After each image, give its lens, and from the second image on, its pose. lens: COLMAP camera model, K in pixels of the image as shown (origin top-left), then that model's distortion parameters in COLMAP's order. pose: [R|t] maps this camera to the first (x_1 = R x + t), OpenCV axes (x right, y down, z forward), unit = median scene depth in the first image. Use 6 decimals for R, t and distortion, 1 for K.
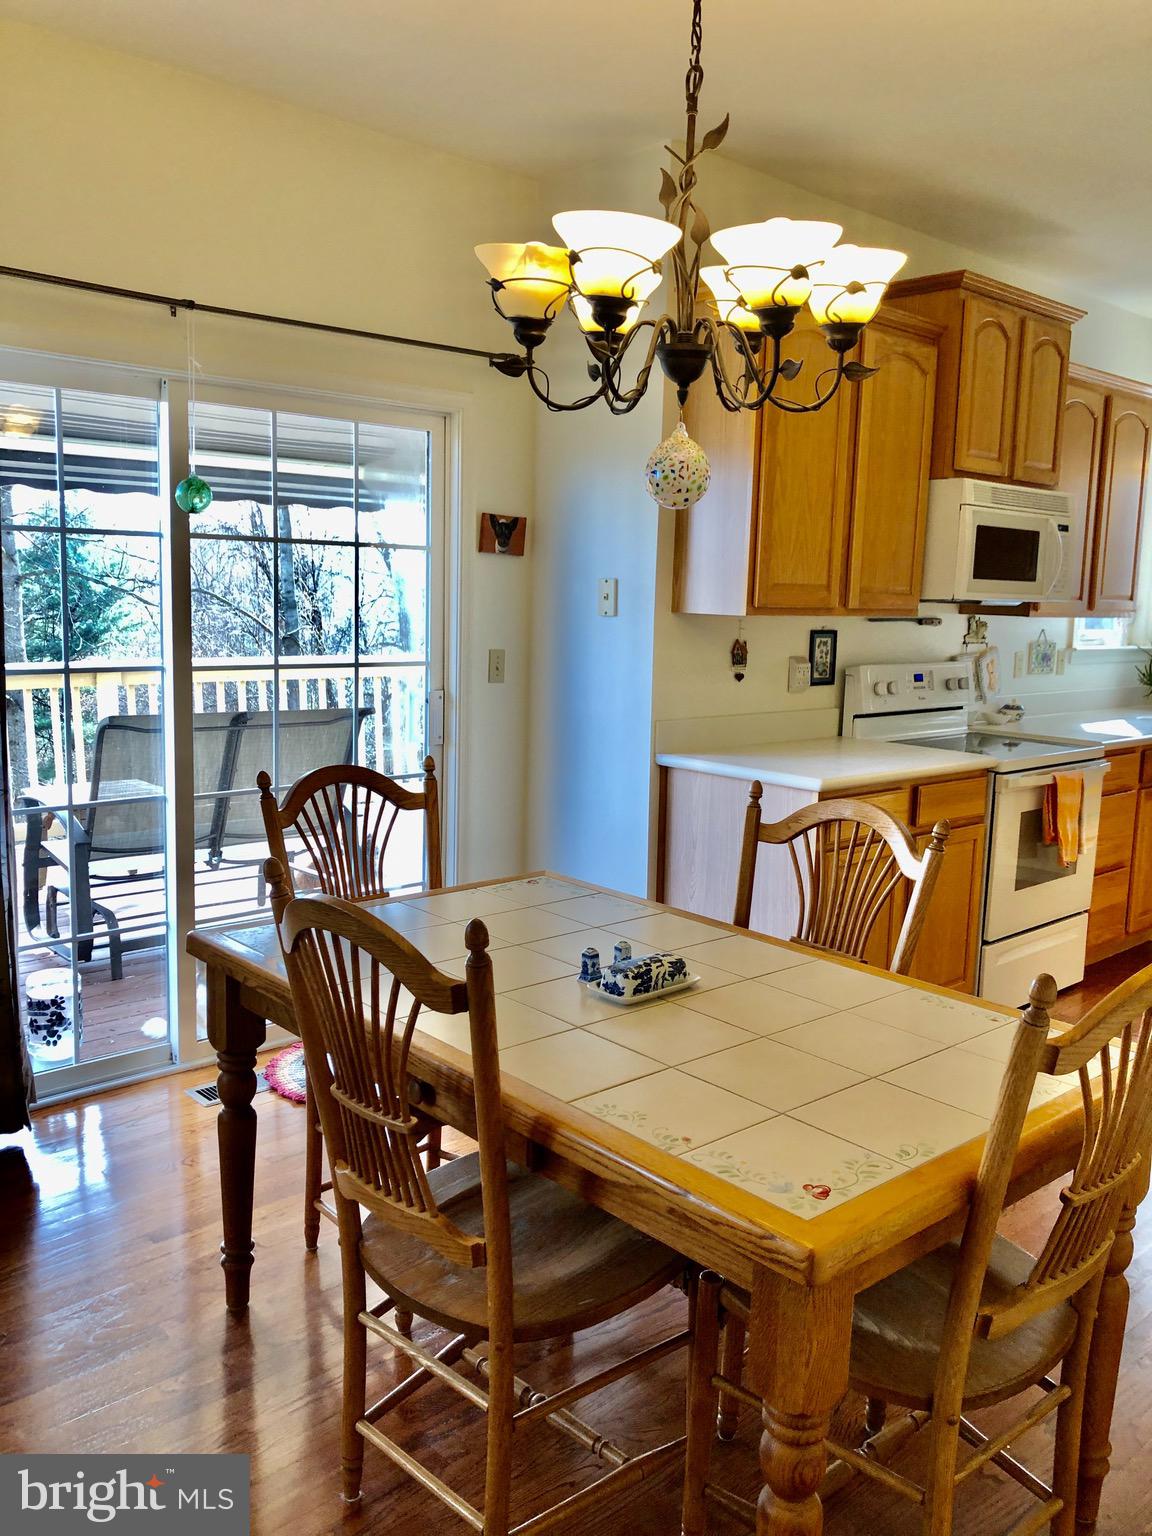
lens RADIAL K [[1269.7, 0, 579.2], [0, 1269.7, 762.5], [0, 0, 1]] dist [0.028562, -0.016931]
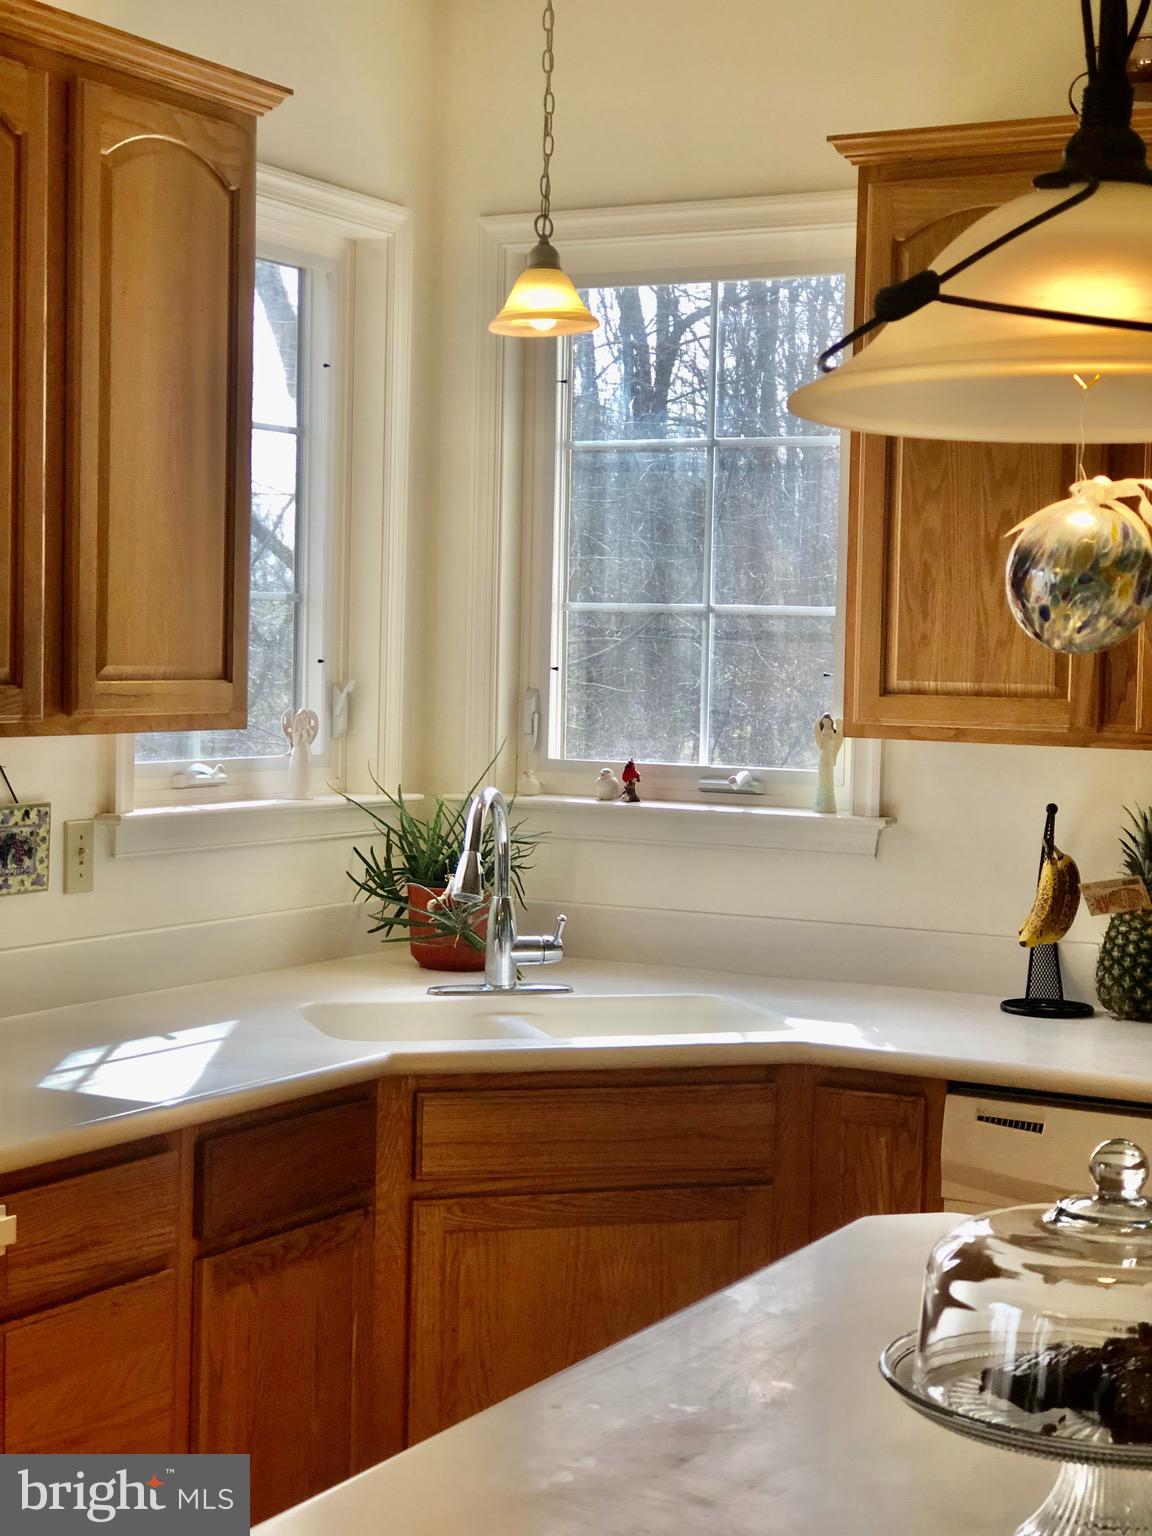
lens RADIAL K [[2552.4, 0, 573.9], [0, 2552.4, 771.1], [0, 0, 1]] dist [0.039610, 0.000000]
pose [[0.949398, -0.027016, 0.312911, 0.321283], [0.052416, 0.995950, -0.073048, -0.049047], [-0.309670, 0.085753, 0.946969, 0.332791]]
